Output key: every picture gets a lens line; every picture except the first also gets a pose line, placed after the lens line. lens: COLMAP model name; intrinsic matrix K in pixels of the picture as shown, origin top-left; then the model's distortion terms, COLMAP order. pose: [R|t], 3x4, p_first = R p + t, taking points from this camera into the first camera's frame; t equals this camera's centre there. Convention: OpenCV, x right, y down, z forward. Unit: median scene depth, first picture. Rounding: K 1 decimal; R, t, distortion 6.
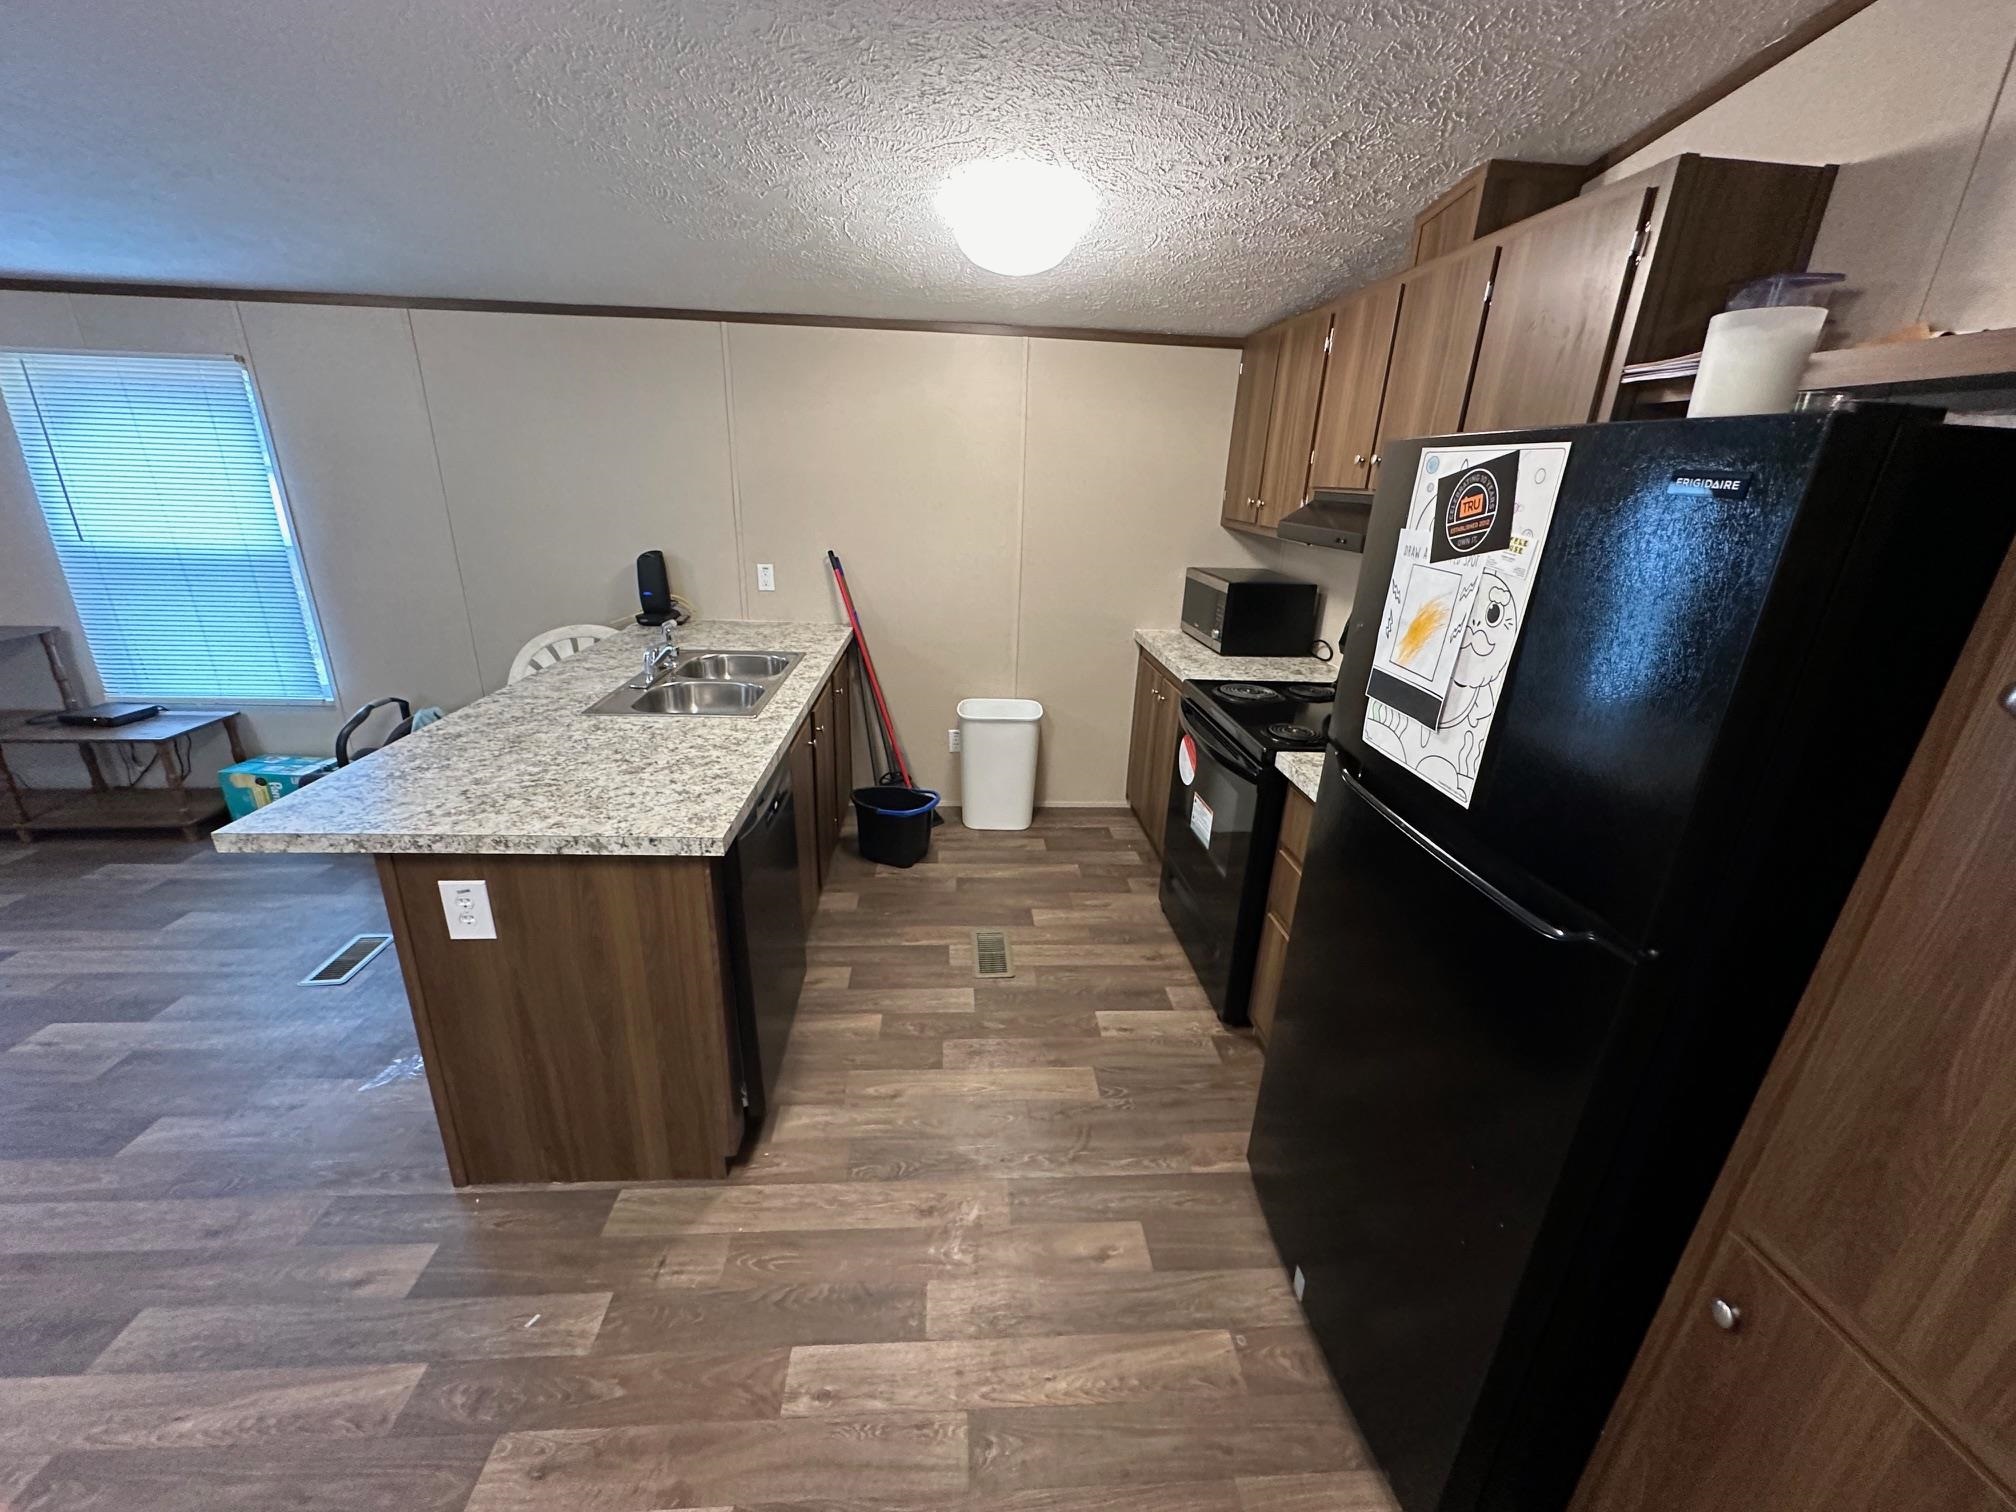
lens RADIAL K [[804.2, 0, 1008.0], [0, 804.2, 757.3], [0, 0, 1]] dist [-0.003260, 0.000314]
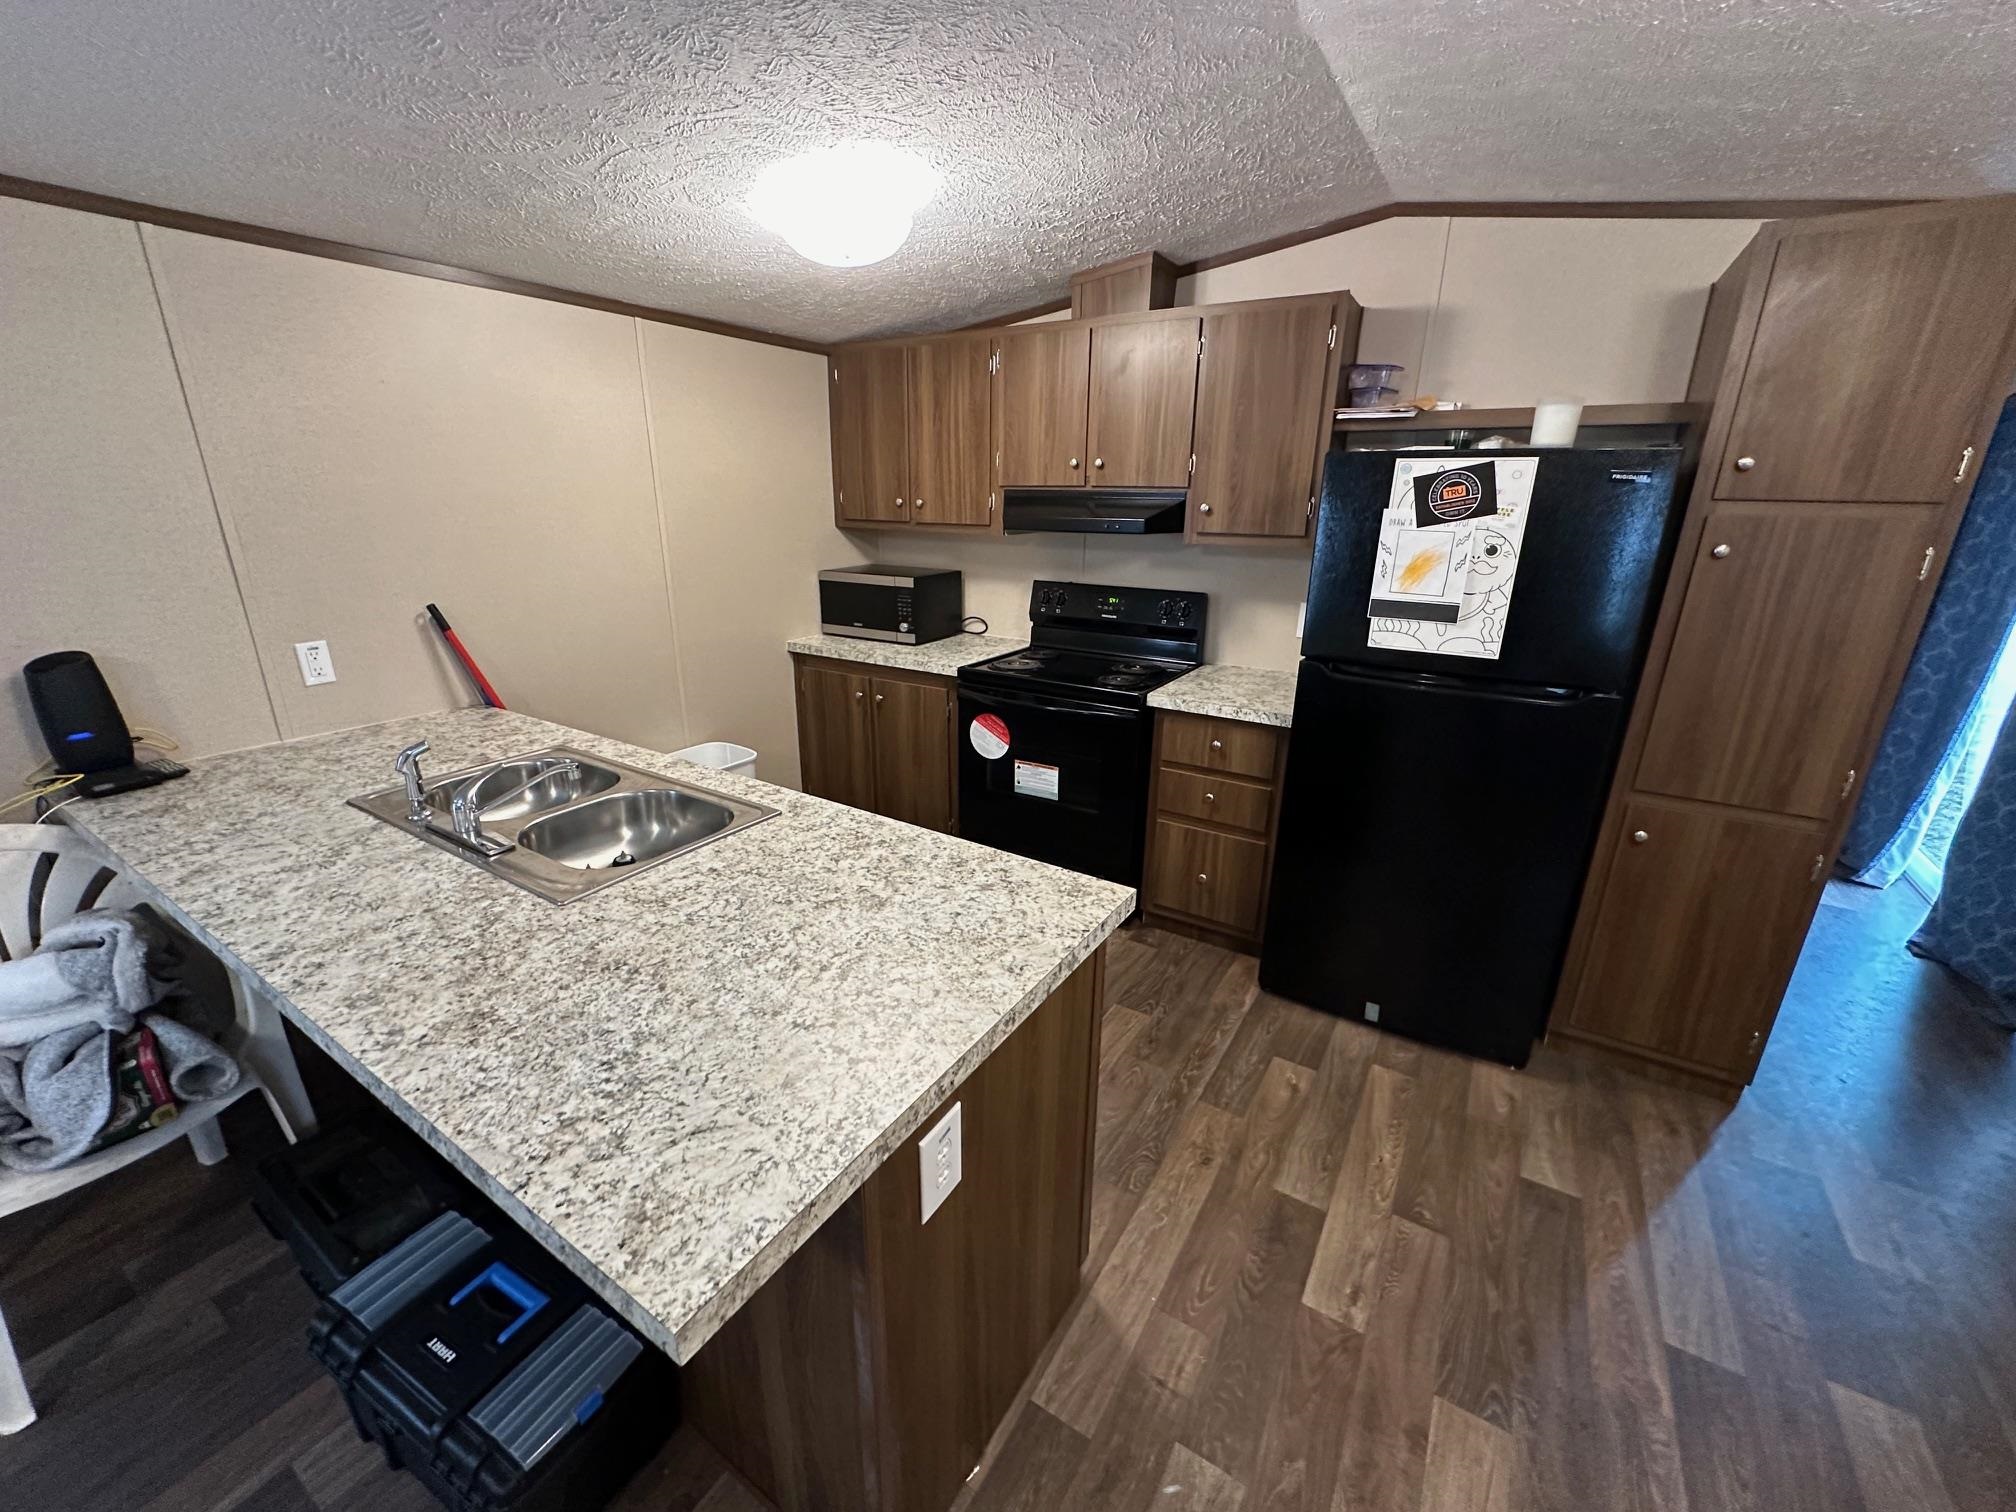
lens RADIAL K [[804.2, 0, 1005.4], [0, 804.2, 757.2], [0, 0, 1]] dist [-0.003260, 0.000314]
pose [[0.587884, -0.286000, 0.756701, -0.876697], [0.284053, 0.948835, 0.137937, -0.168387], [-0.757434, 0.133852, 0.639044, 0.414565]]
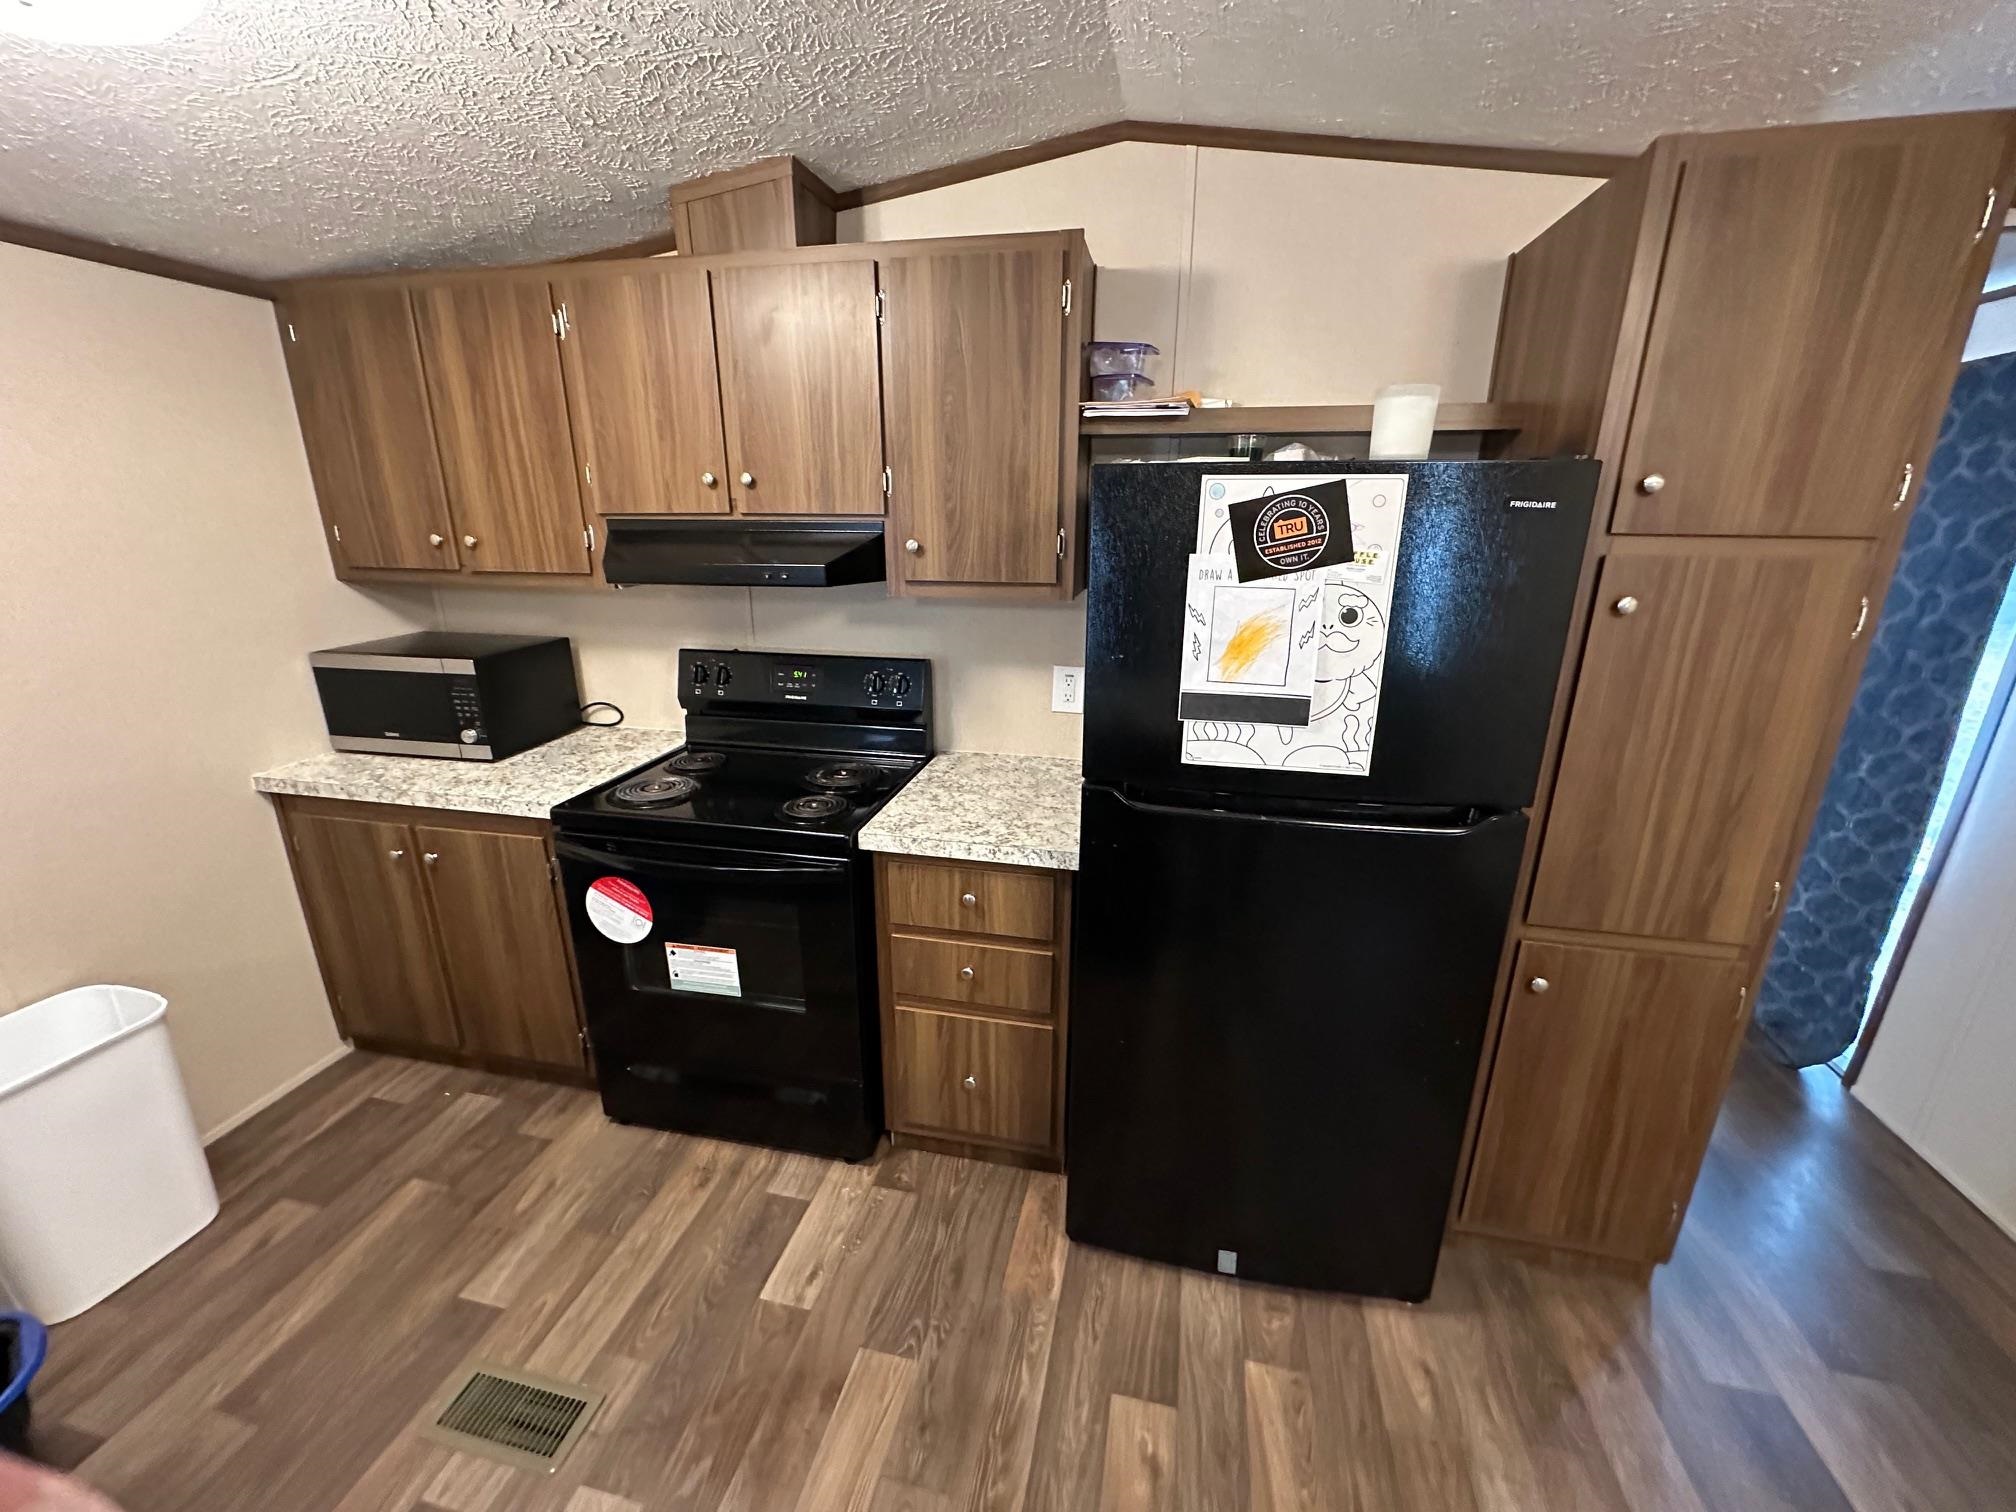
lens RADIAL K [[804.2, 0, 1004.5], [0, 804.2, 756.4], [0, 0, 1]] dist [-0.003260, 0.000314]
pose [[0.286138, -0.323337, 0.901986, -0.382634], [0.330549, 0.916868, 0.223811, -0.238638], [-0.899368, 0.234109, 0.369230, 0.603064]]
